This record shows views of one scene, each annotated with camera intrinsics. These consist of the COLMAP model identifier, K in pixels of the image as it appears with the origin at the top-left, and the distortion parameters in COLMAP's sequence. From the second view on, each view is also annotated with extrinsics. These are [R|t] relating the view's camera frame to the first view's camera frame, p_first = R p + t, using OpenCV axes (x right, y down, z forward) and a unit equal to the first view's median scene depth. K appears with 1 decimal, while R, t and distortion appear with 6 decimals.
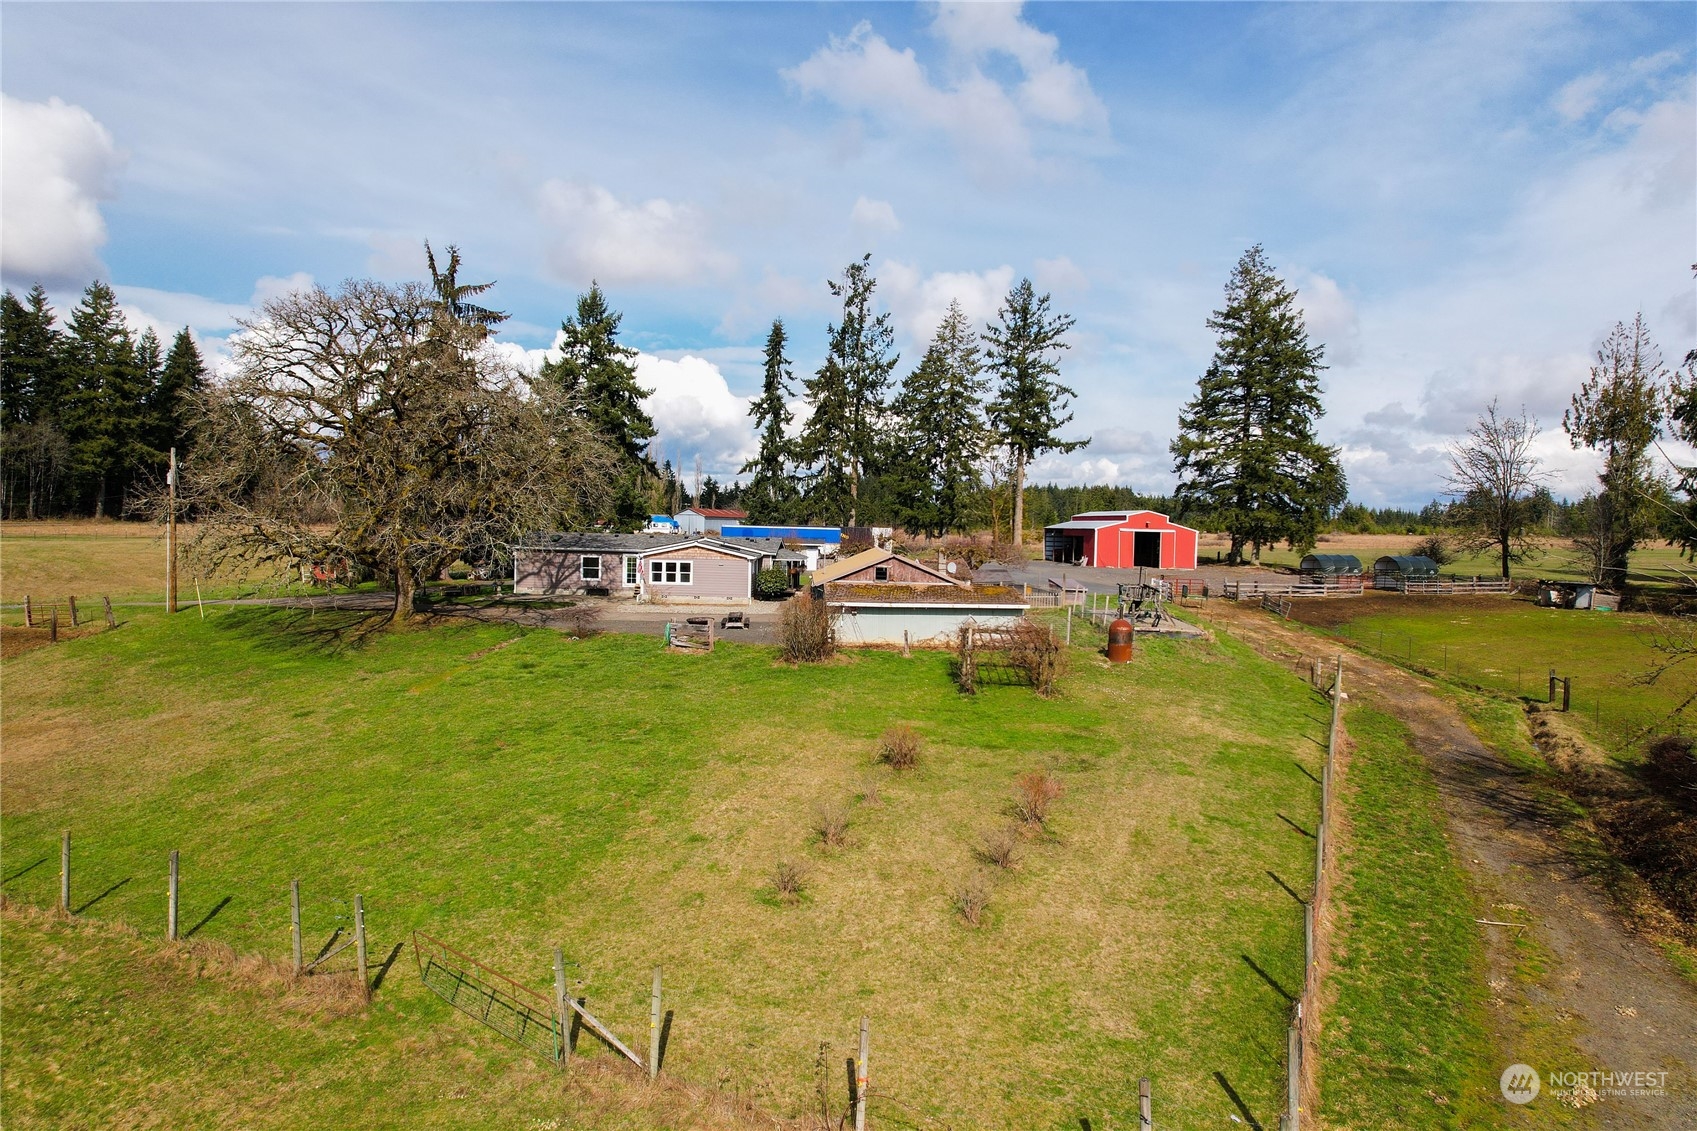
lens RADIAL K [[1089.0, 0, 855.3], [0, 1089.0, 557.6], [0, 0, 1]] dist [-0.020338, 0.000792]
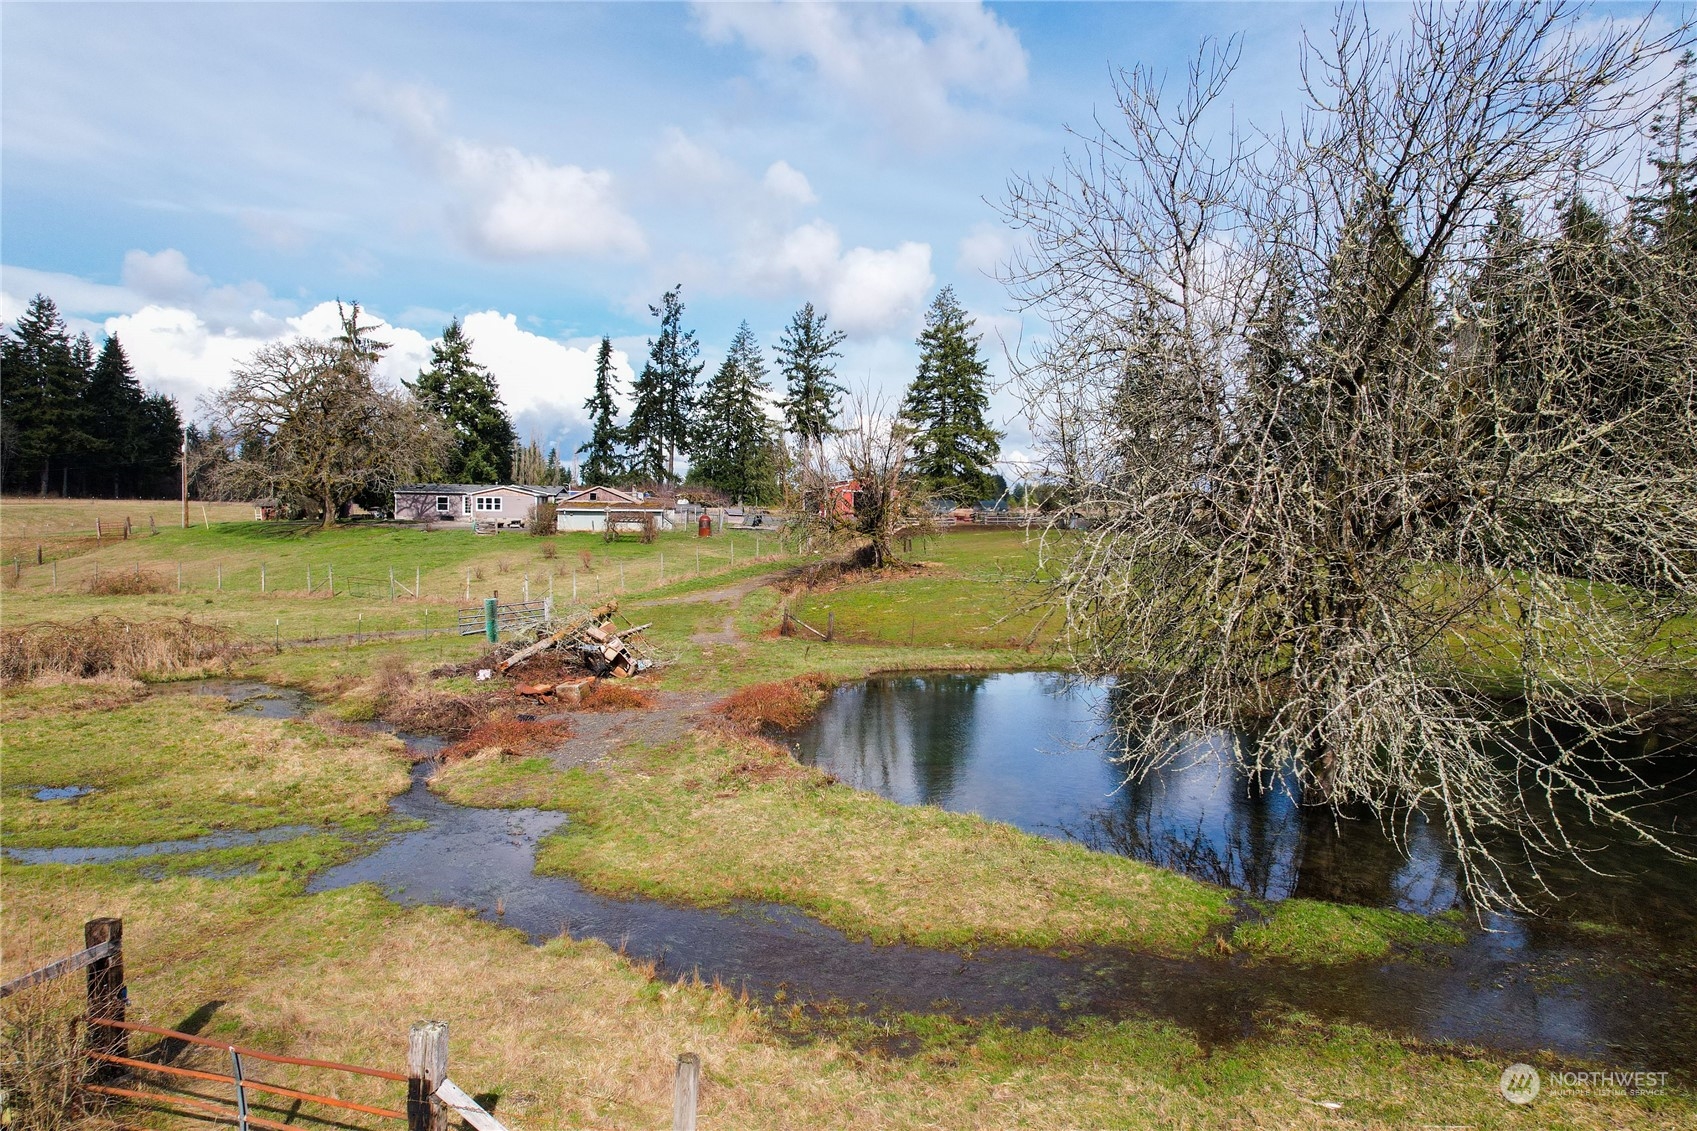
lens RADIAL K [[1107.4, 0, 838.6], [0, 1107.4, 540.9], [0, 0, 1]] dist [-0.005363, 0.001162]
pose [[0.998049, -0.008384, 0.061873, 0.122672], [0.008880, 0.999931, -0.007736, 0.041040], [-0.061803, 0.008270, 0.998054, -0.346625]]
